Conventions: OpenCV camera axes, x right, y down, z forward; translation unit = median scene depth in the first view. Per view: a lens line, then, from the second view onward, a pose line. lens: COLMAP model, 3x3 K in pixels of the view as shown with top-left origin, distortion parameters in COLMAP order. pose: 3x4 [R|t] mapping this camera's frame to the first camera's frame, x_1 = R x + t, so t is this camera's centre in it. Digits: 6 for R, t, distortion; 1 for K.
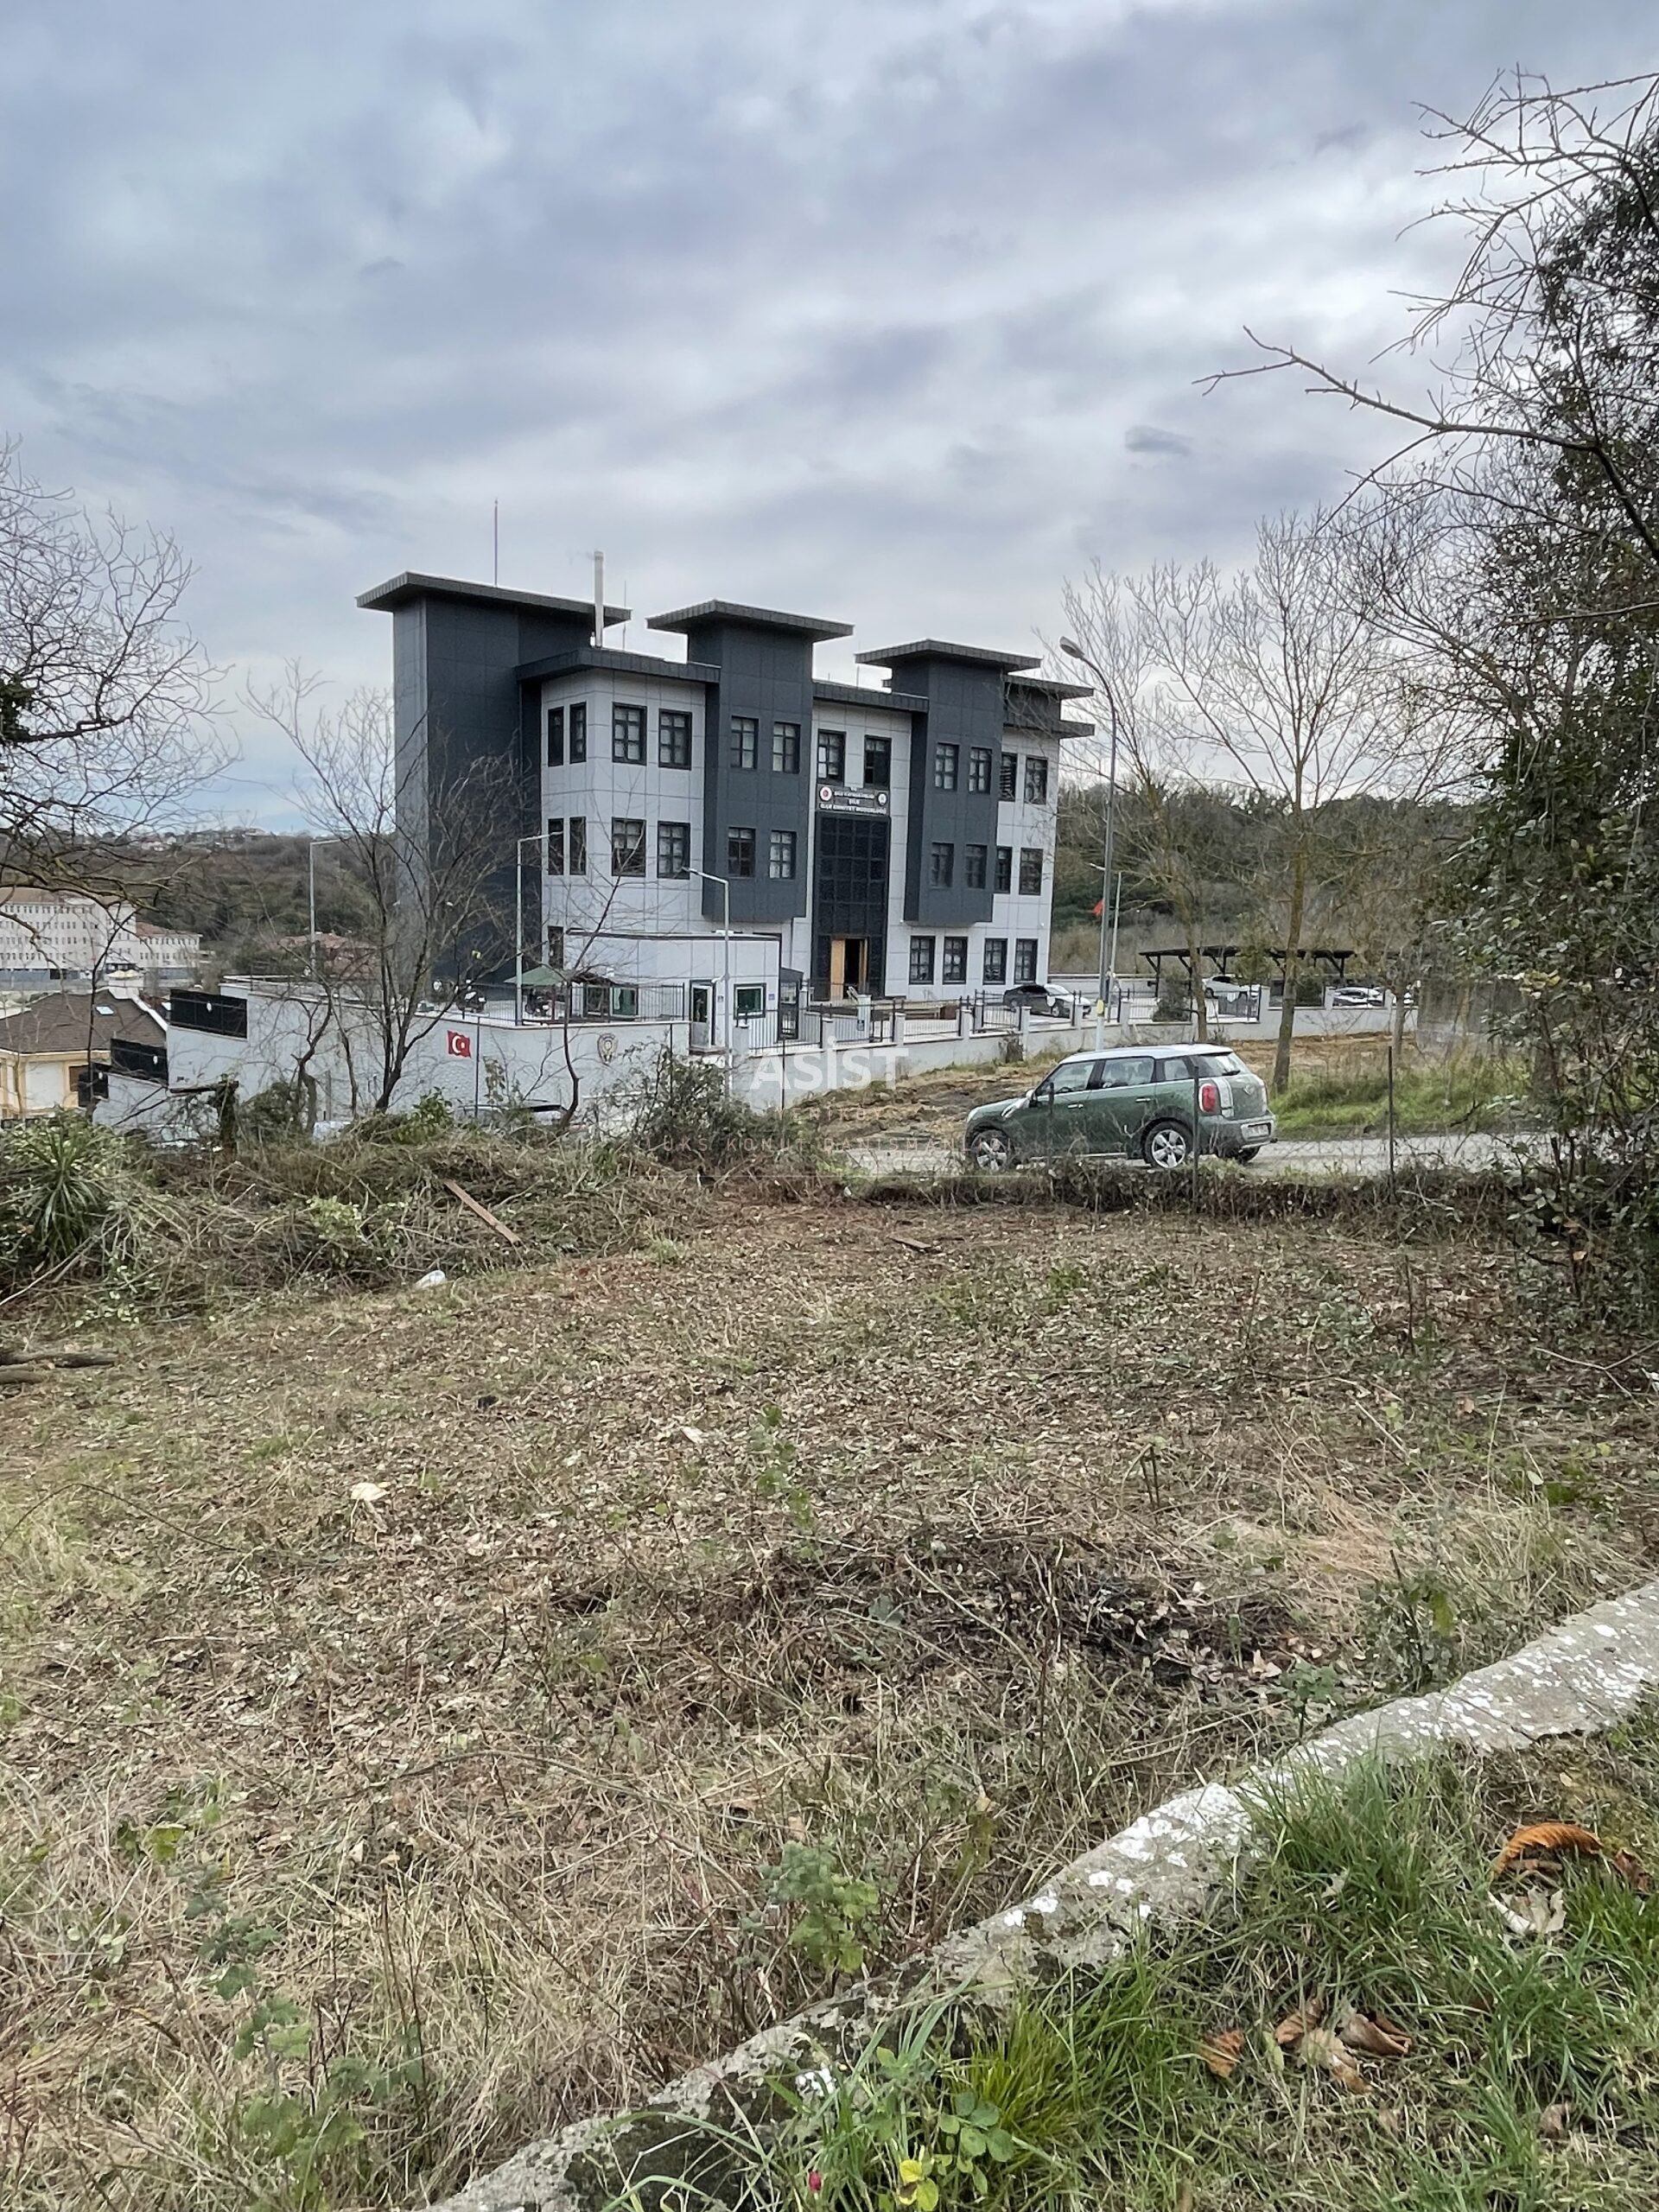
lens RADIAL K [[1356.7, 0, 830.0], [0, 1356.7, 1130.0], [0, 0, 1]] dist [-0.001247, -0.004307]
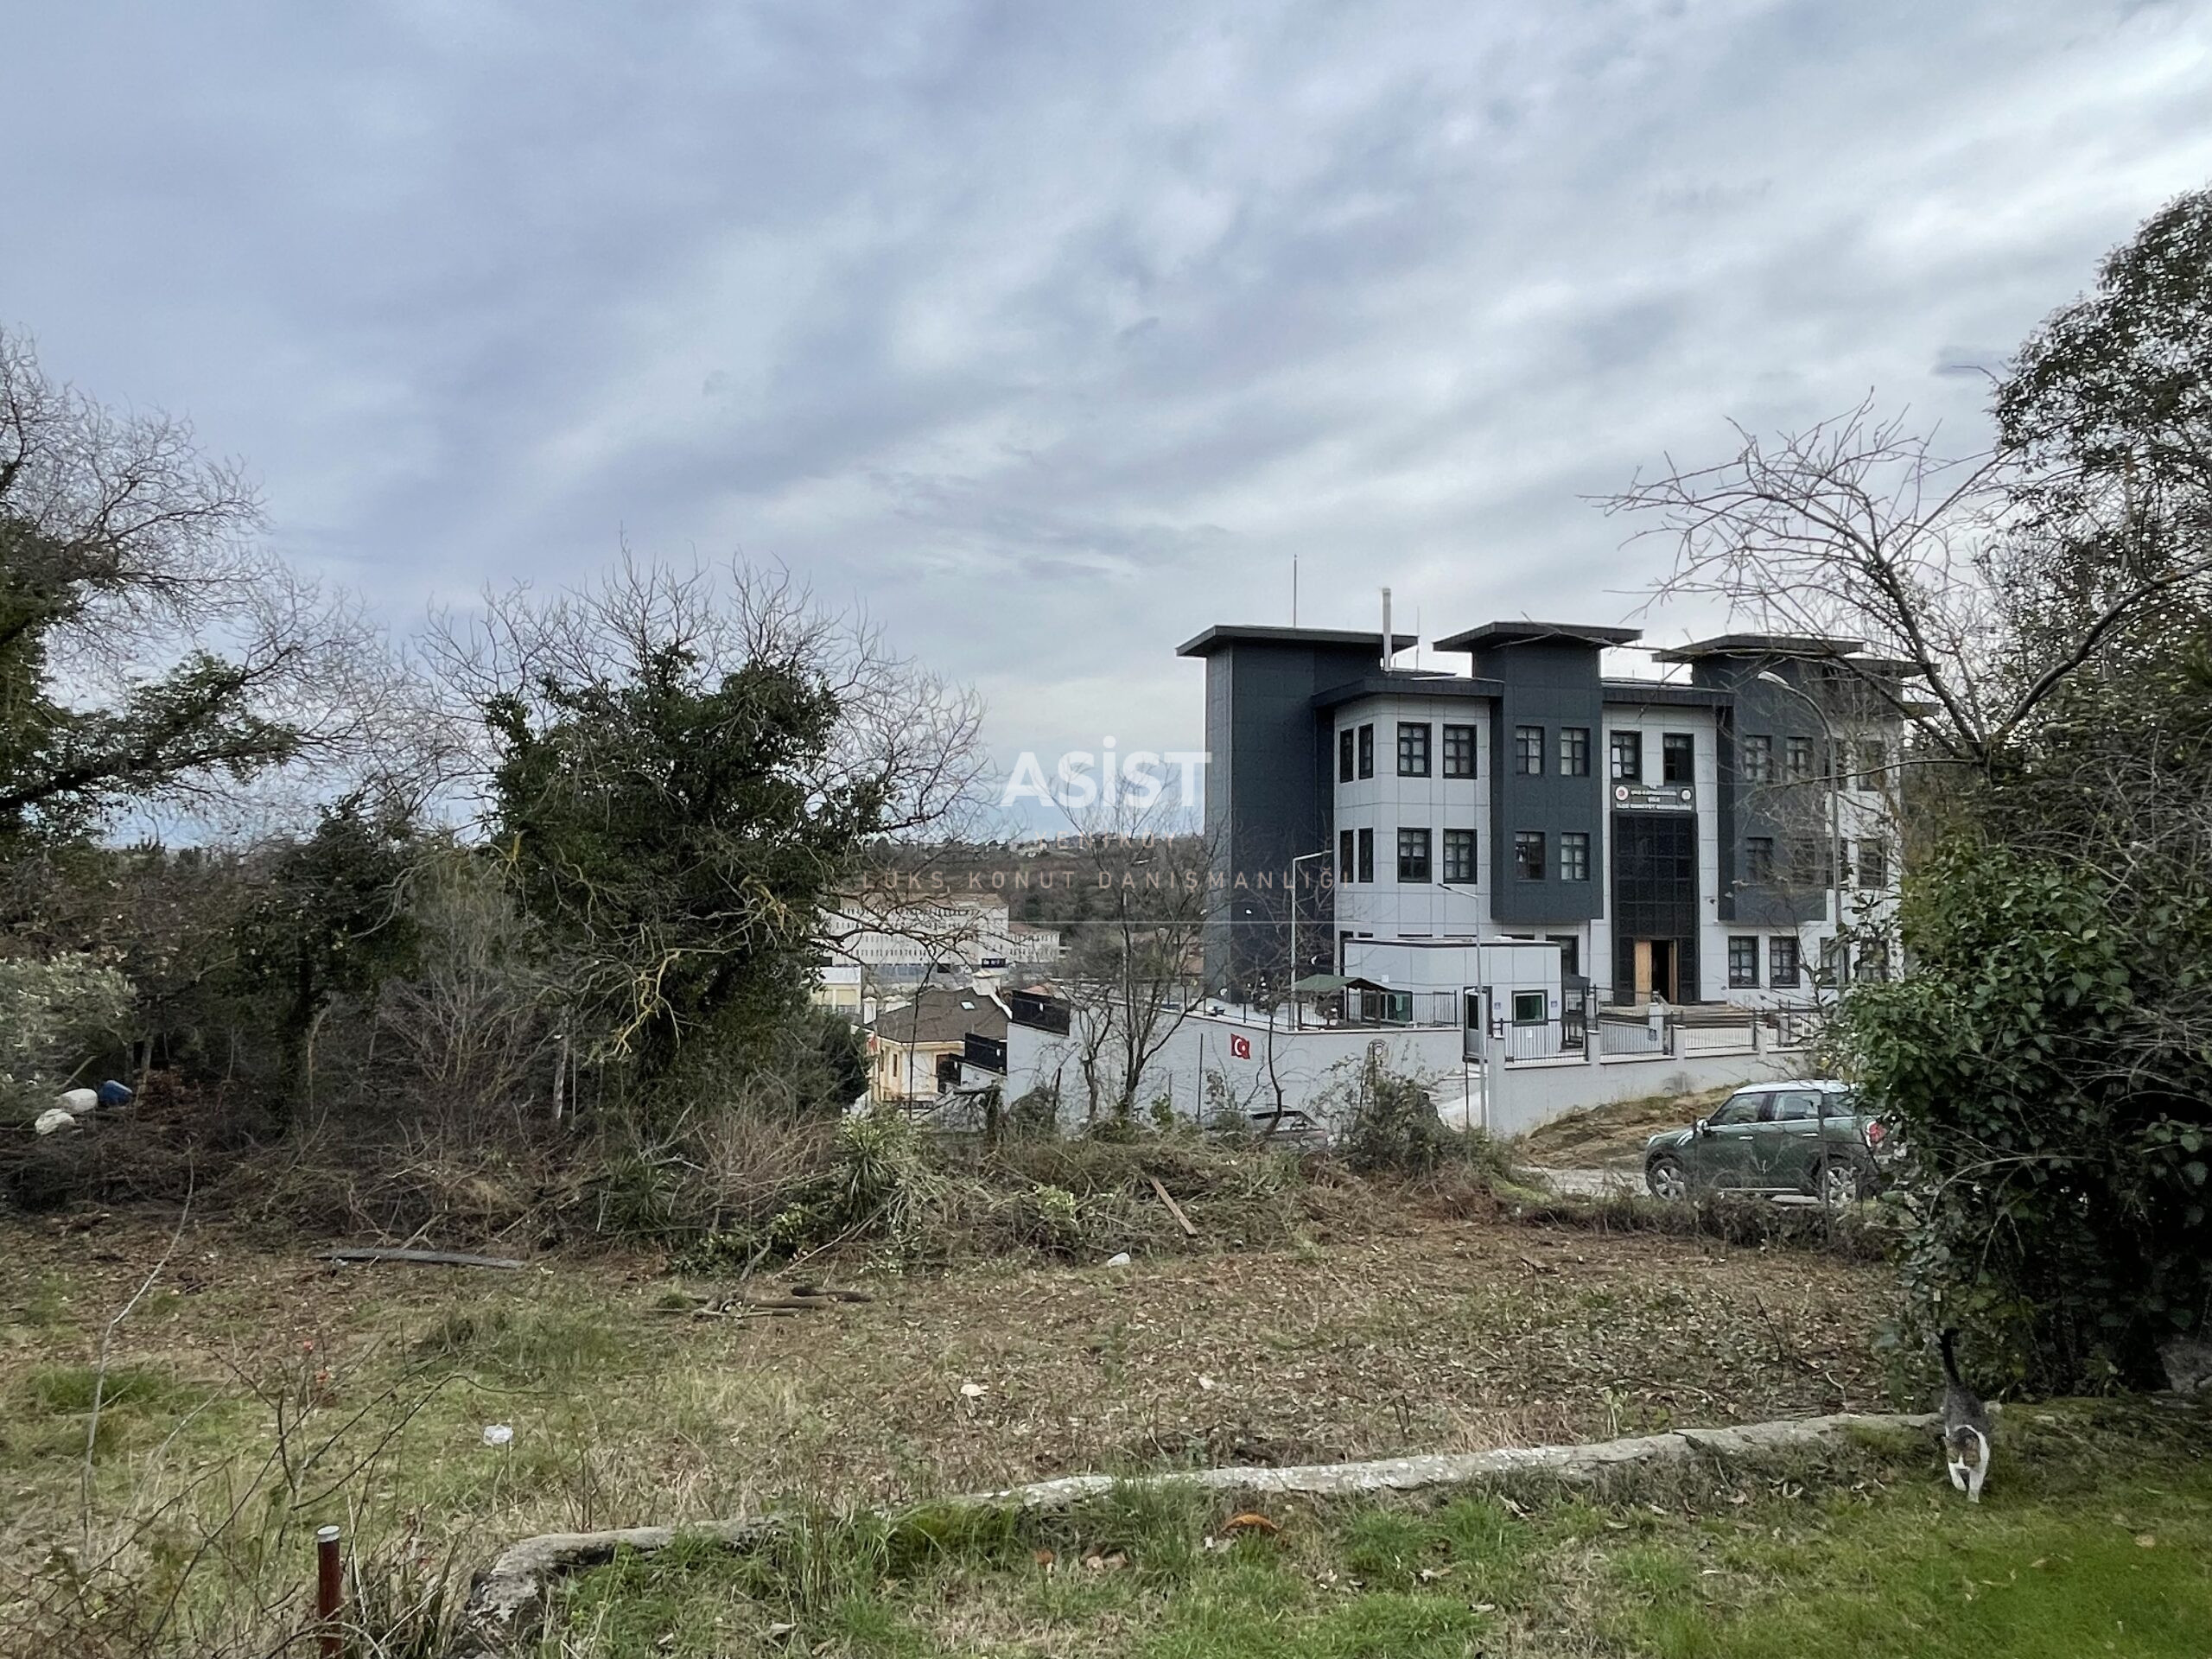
lens RADIAL K [[1453.3, 0, 1108.1], [0, 1453.3, 790.2], [0, 0, 1]] dist [-0.007845, -0.005852]
pose [[0.914977, -0.047944, -0.400647, 0.090236], [-0.044241, 0.975010, -0.217712, -0.006431], [0.401073, 0.216927, 0.889991, -0.095802]]
